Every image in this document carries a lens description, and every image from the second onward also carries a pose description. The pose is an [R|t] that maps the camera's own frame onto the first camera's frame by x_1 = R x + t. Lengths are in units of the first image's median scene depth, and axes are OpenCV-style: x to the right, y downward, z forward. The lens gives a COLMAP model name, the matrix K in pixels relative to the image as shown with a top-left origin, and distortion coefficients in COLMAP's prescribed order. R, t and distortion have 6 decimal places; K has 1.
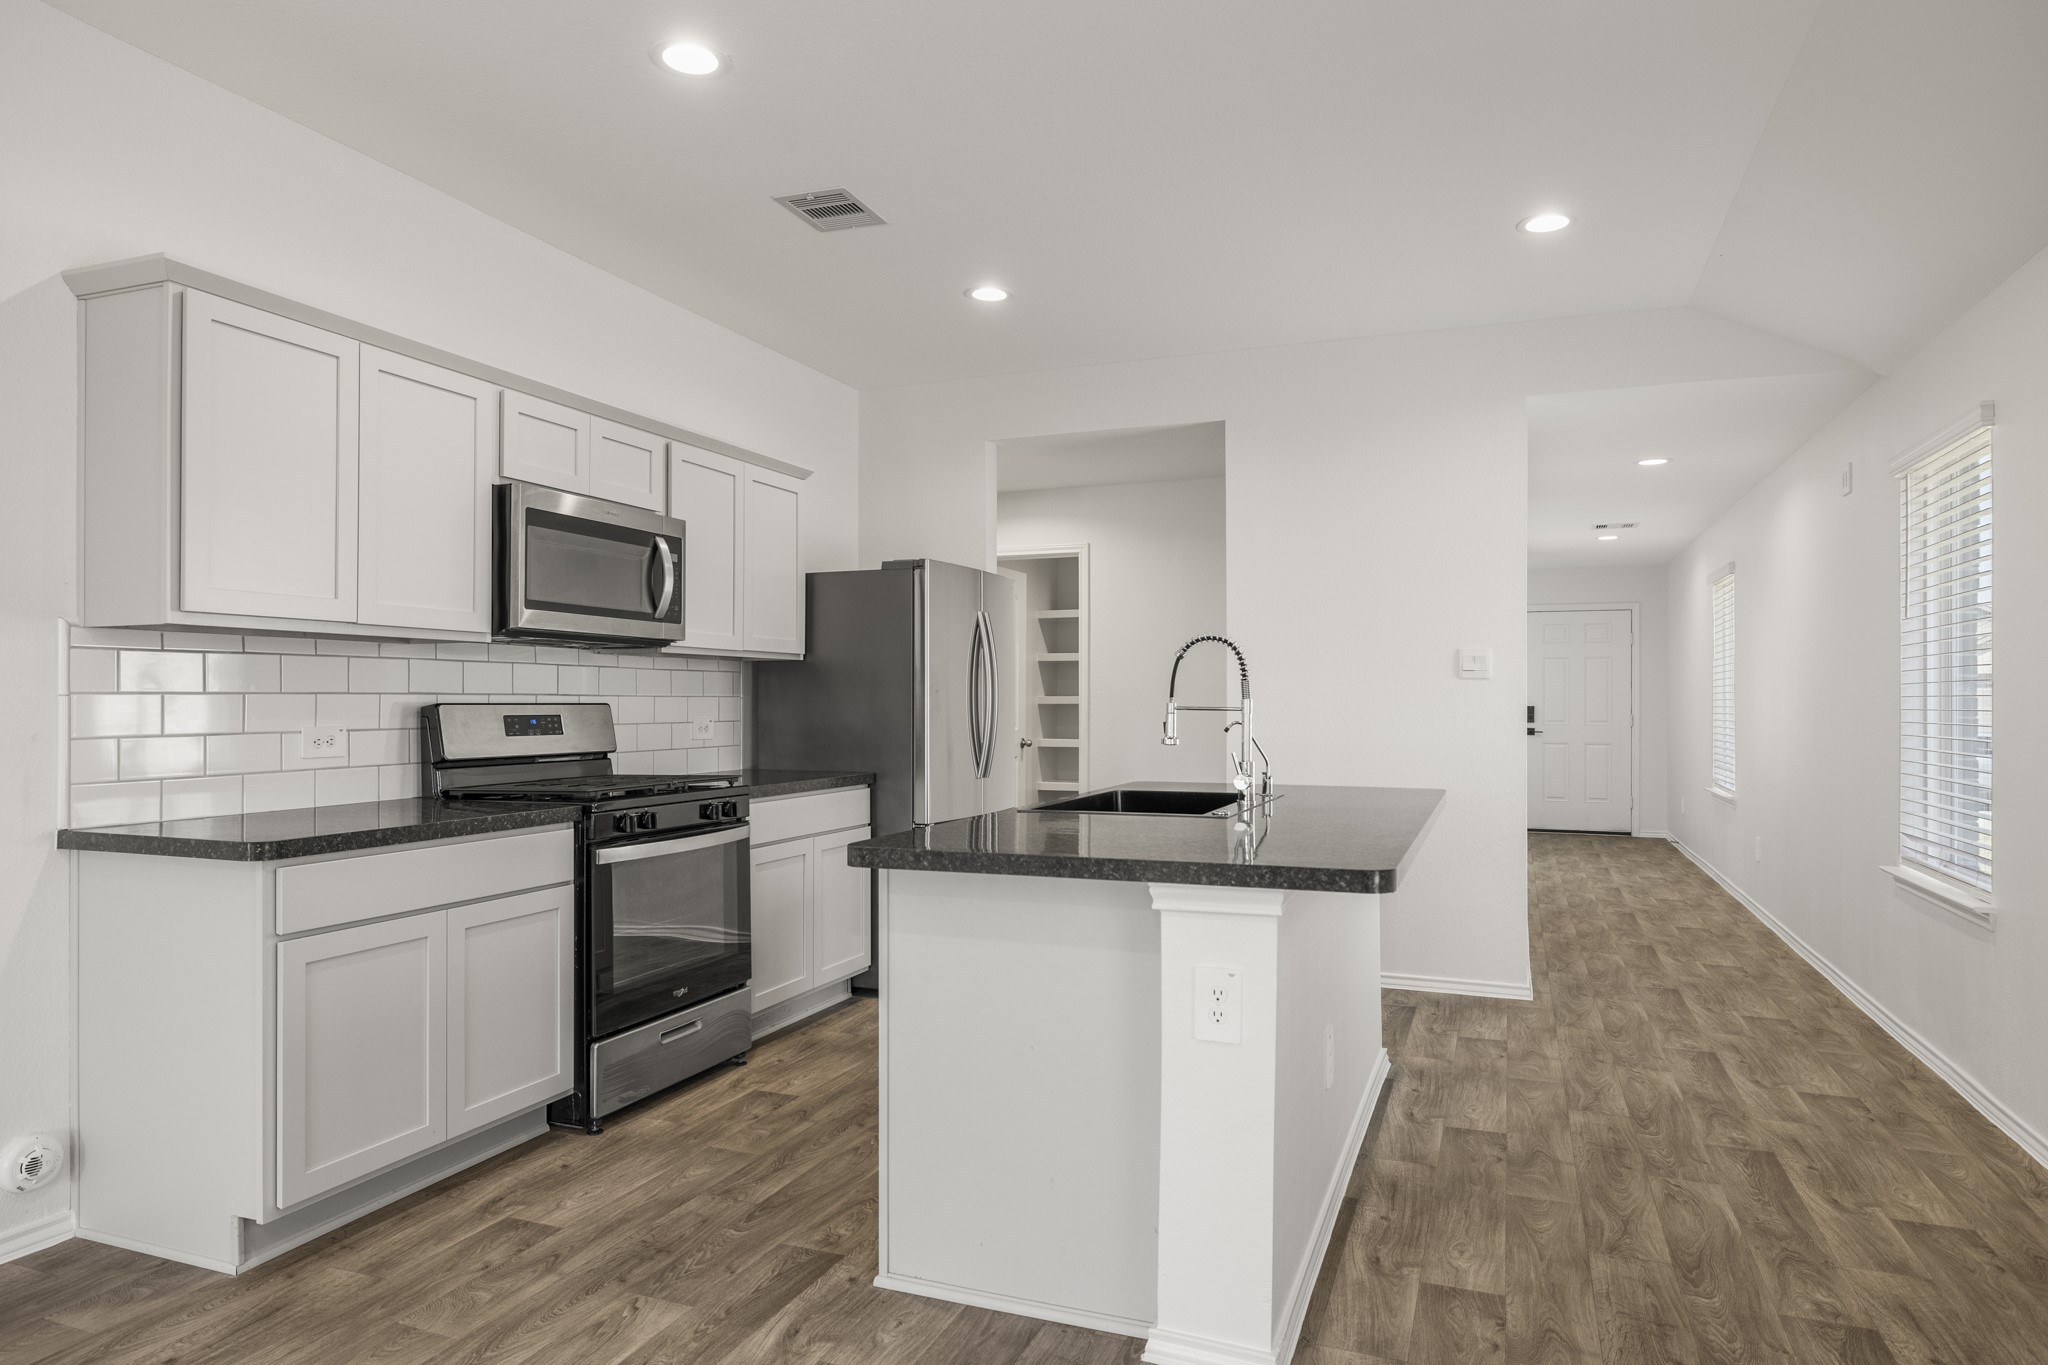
lens RADIAL K [[1227.6, 0, 1021.5], [0, 1227.6, 698.2], [0, 0, 1]] dist [-0.003112, -0.001166]
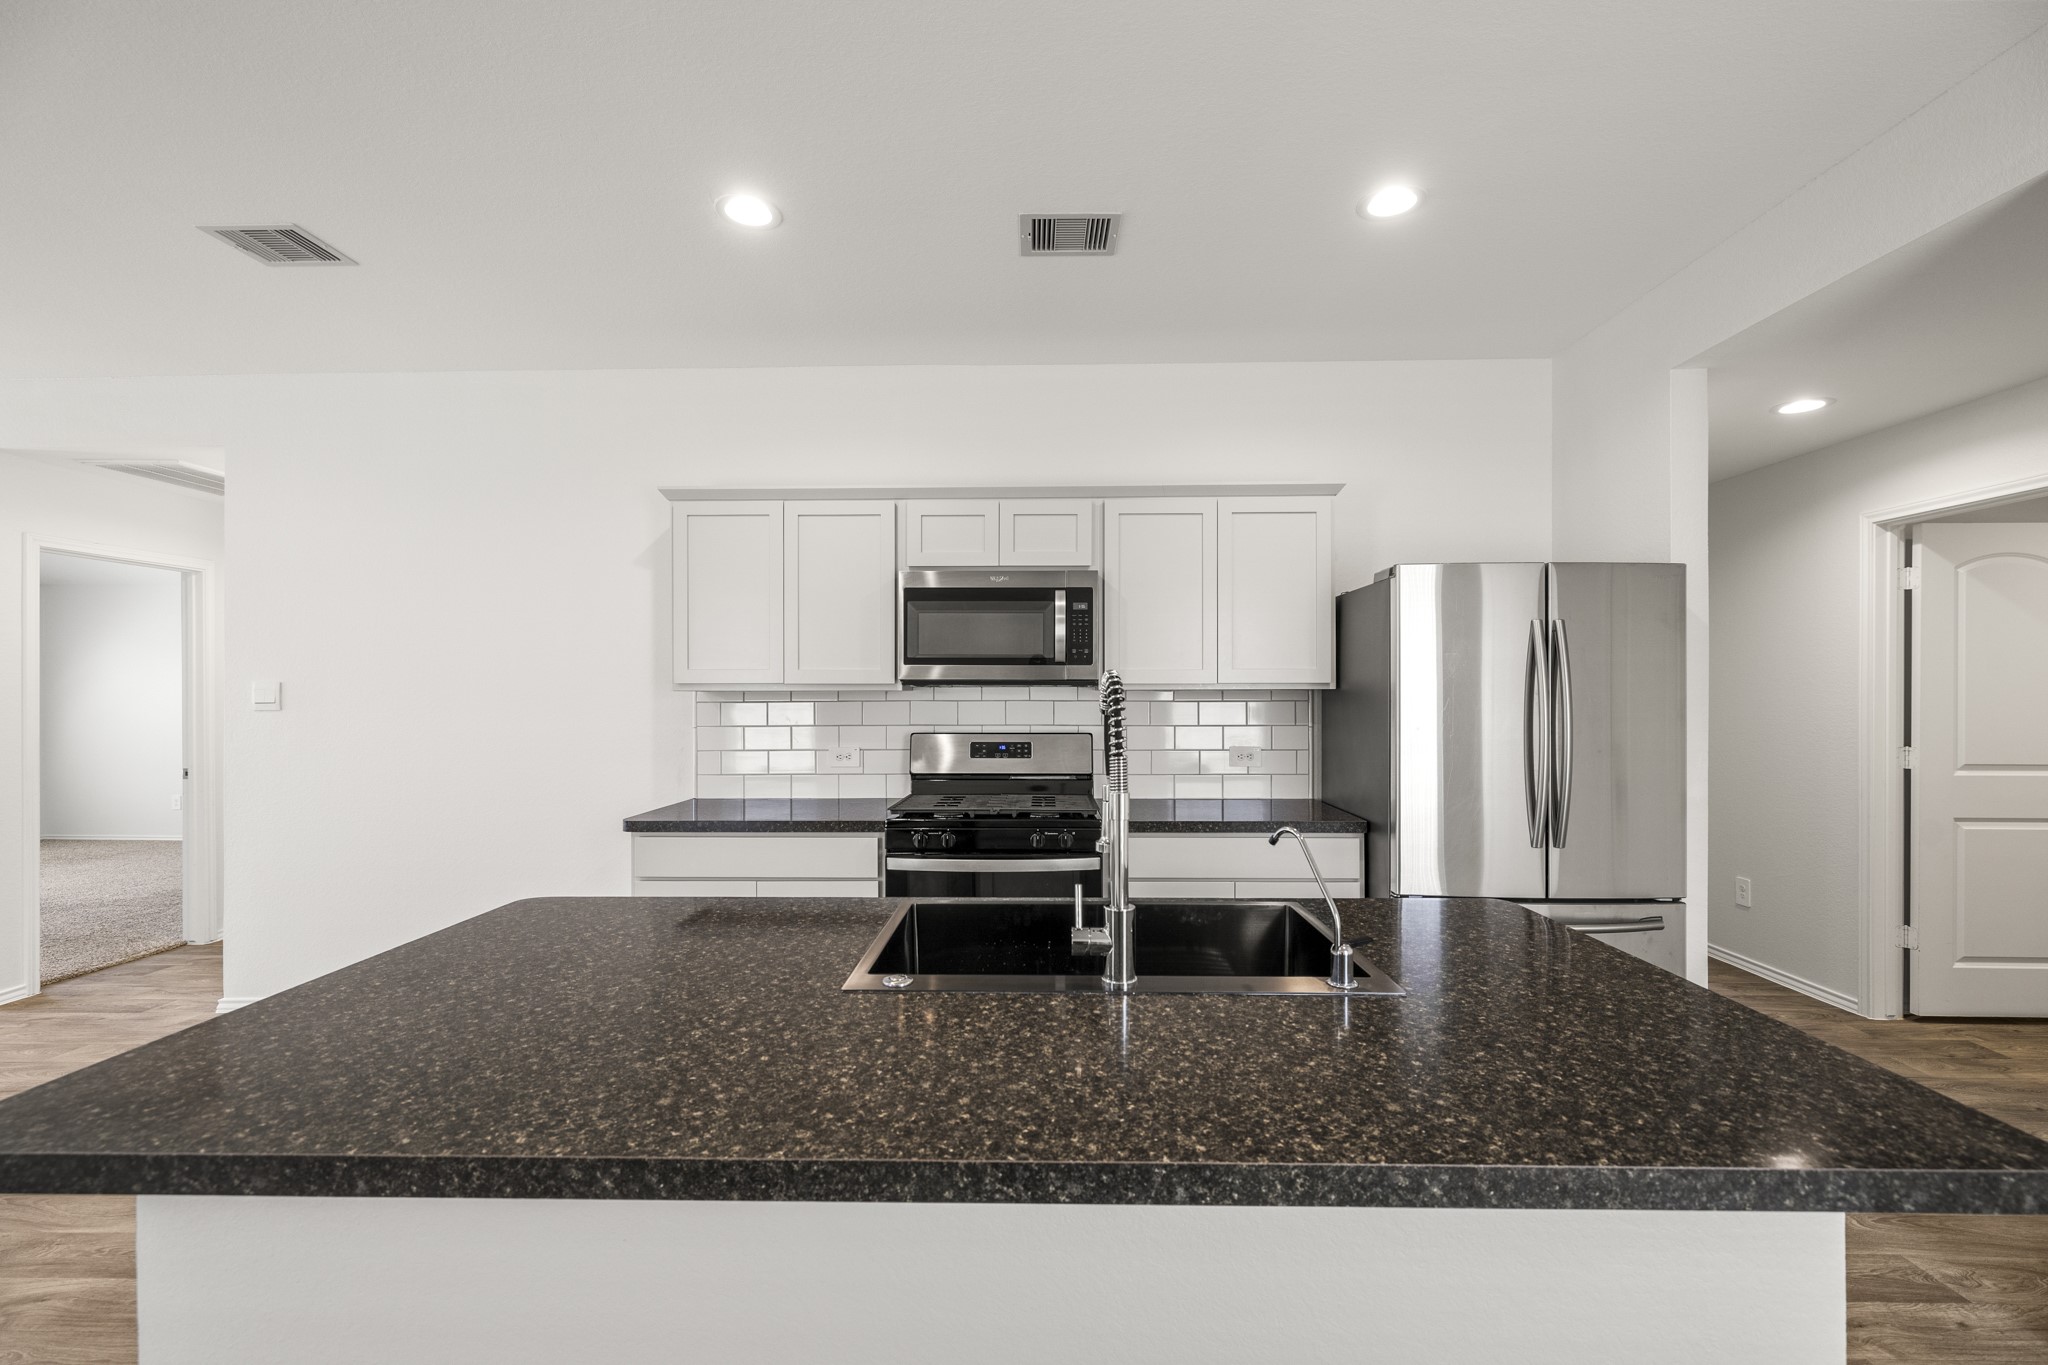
lens RADIAL K [[866.7, 0, 1028.5], [0, 866.7, 682.8], [0, 0, 1]] dist [0.001776, 0.001865]
pose [[0.356338, -0.016785, -0.934206, 0.456082], [0.003172, 0.999855, -0.016755, -0.033024], [0.934352, 0.003007, 0.356339, 0.705267]]
